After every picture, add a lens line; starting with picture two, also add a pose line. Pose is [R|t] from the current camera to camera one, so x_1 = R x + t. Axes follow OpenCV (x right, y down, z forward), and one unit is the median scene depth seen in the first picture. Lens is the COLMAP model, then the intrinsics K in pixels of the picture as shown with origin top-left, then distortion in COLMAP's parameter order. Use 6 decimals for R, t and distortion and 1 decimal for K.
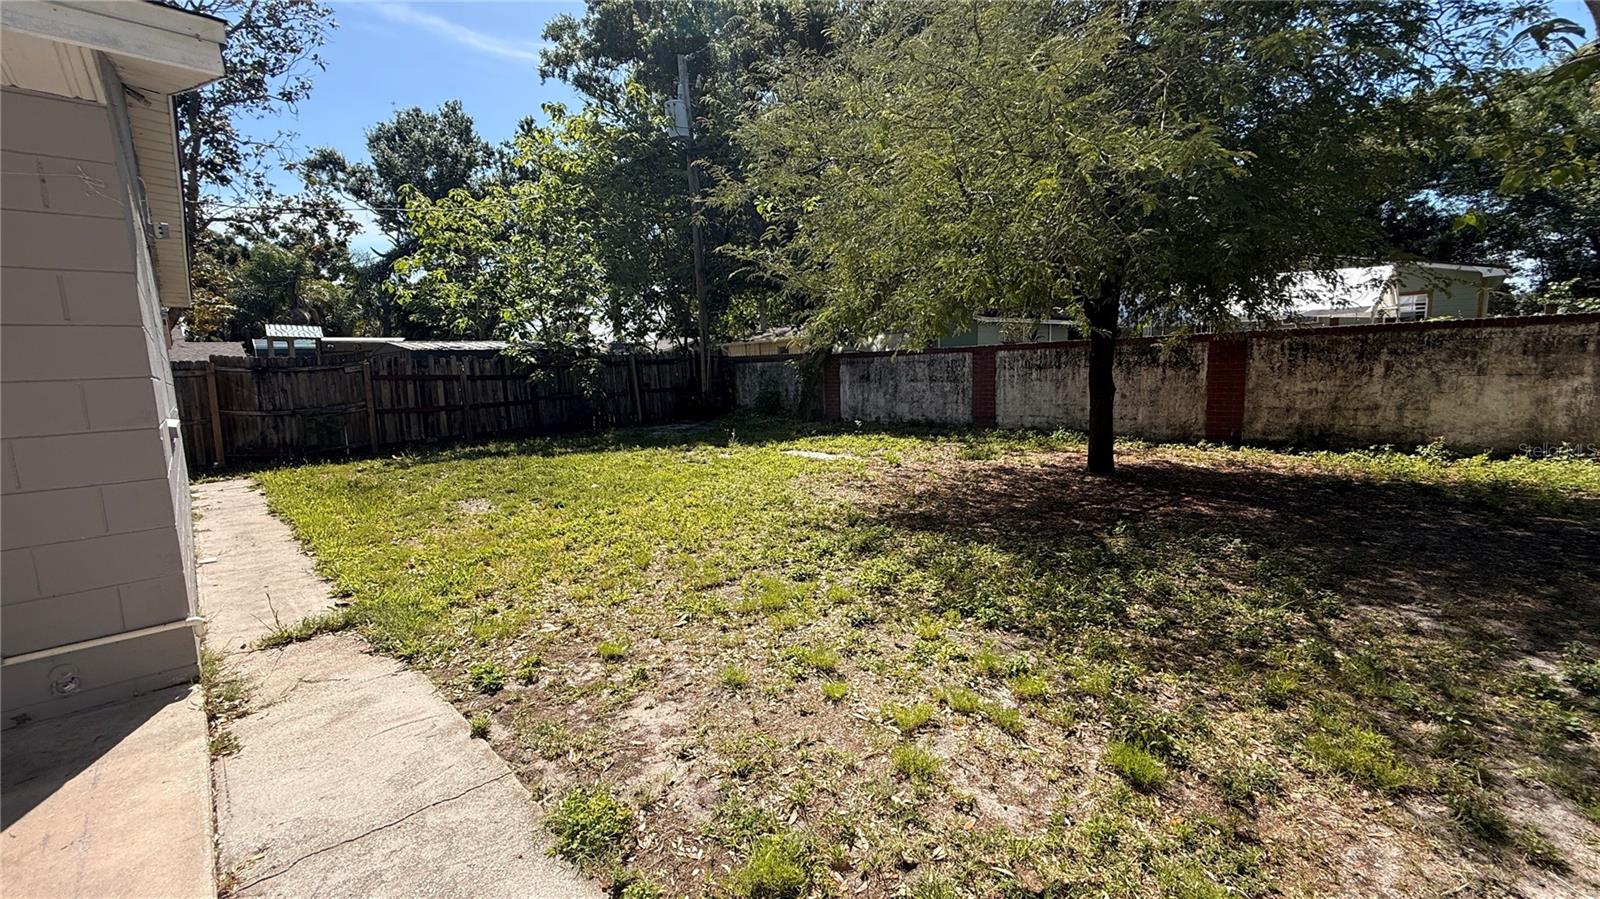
lens RADIAL K [[639.3, 0, 801.4], [0, 639.3, 448.0], [0, 0, 1]] dist [0.001675, 0.000282]
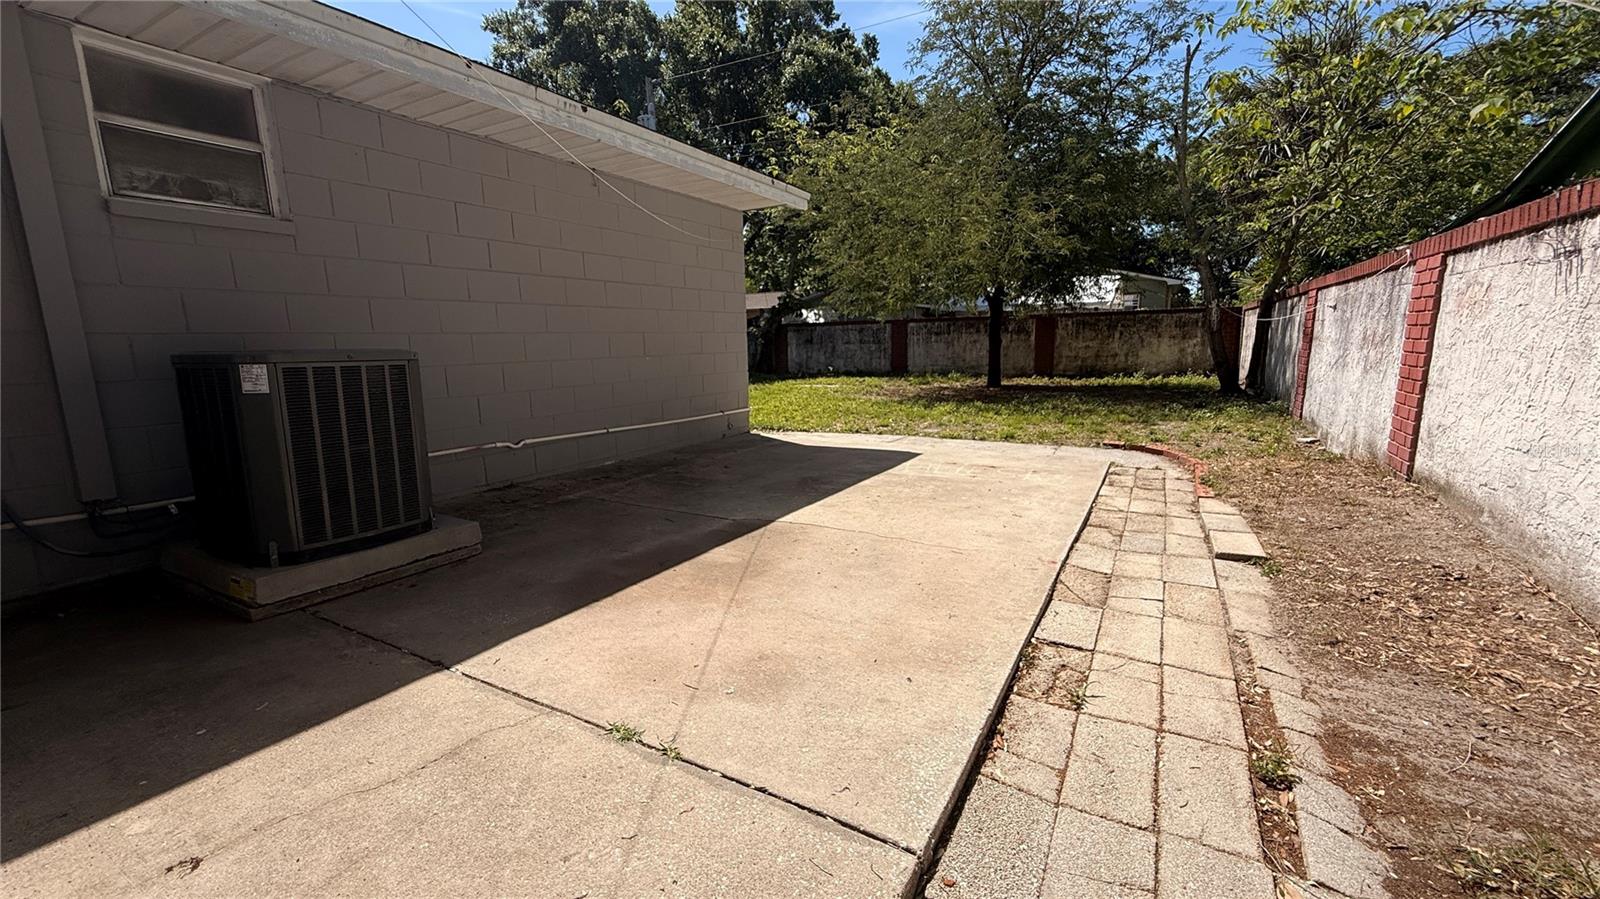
lens RADIAL K [[639.3, 0, 800.4], [0, 639.3, 449.6], [0, 0, 1]] dist [0.001675, 0.000282]
pose [[0.959247, -0.031551, 0.280801, -0.486617], [0.022540, 0.999124, 0.035264, 0.115955], [-0.281667, -0.027498, 0.959118, -0.506025]]
